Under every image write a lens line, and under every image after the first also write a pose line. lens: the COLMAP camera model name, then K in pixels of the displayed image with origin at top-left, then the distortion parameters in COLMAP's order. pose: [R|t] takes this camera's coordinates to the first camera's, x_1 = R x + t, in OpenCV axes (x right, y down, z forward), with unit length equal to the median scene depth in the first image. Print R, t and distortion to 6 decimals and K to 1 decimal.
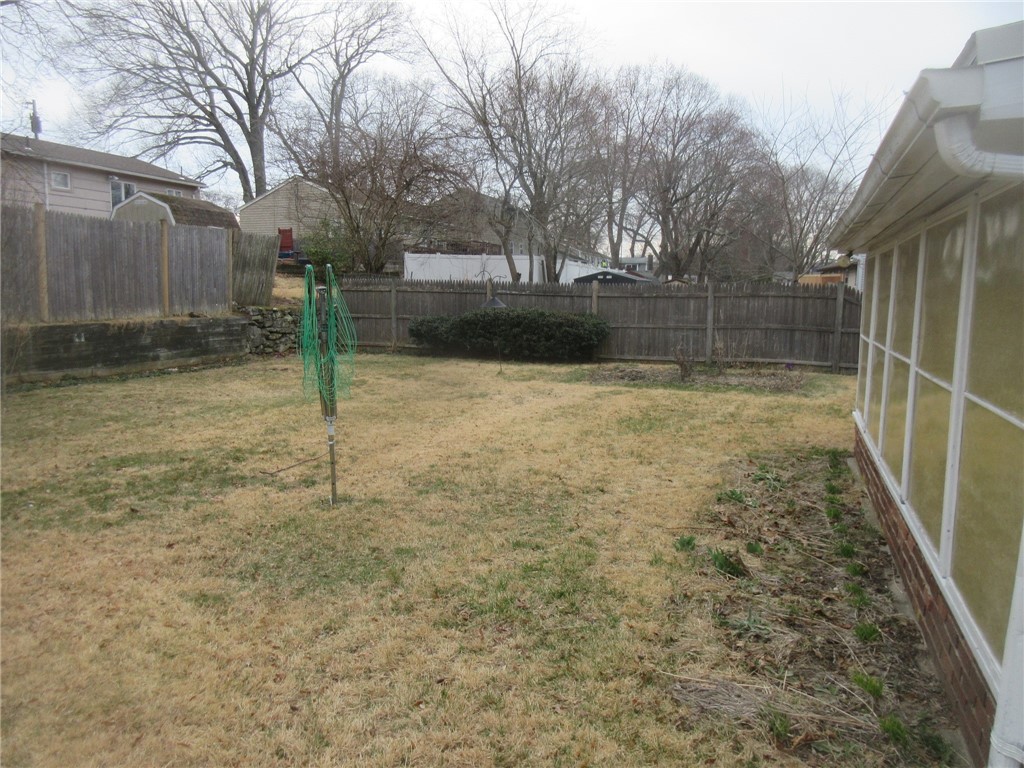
lens RADIAL K [[758.2, 0, 512.0], [0, 758.2, 384.0], [0, 0, 1]] dist [-0.031537, 0.005879]
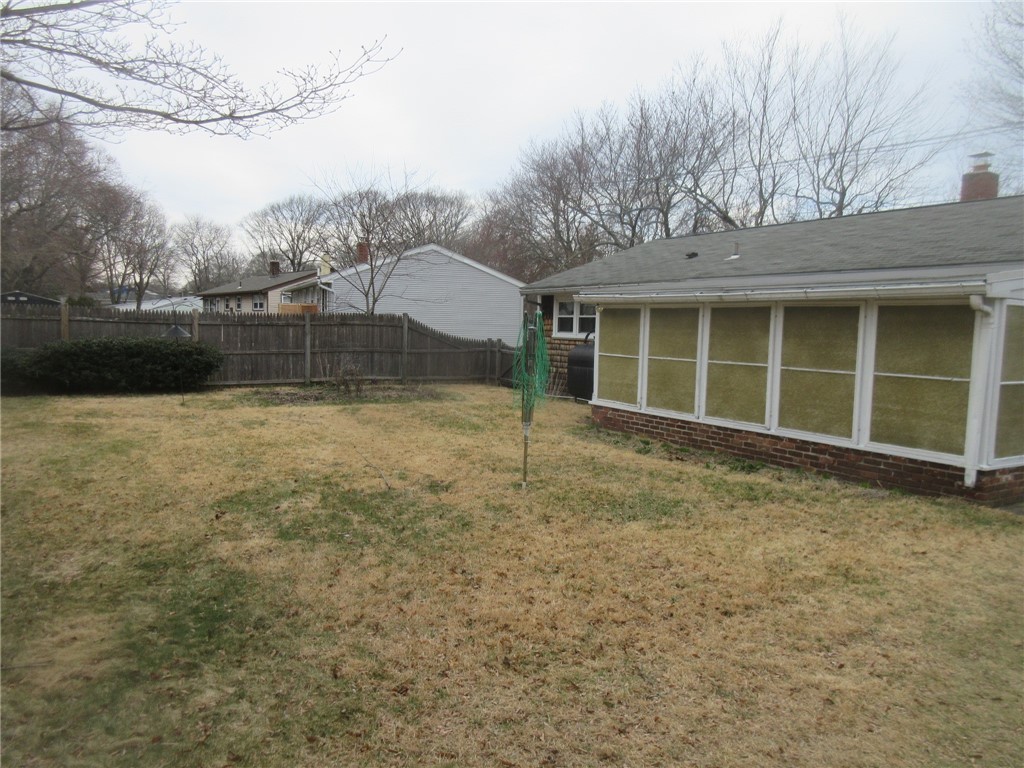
lens RADIAL K [[758.2, 0, 512.0], [0, 758.2, 384.0], [0, 0, 1]] dist [-0.031537, 0.005879]
pose [[0.635656, -0.057882, 0.769799, -0.425931], [0.078834, 0.996839, 0.009857, -0.014345], [-0.767937, 0.054421, 0.638210, 0.046643]]
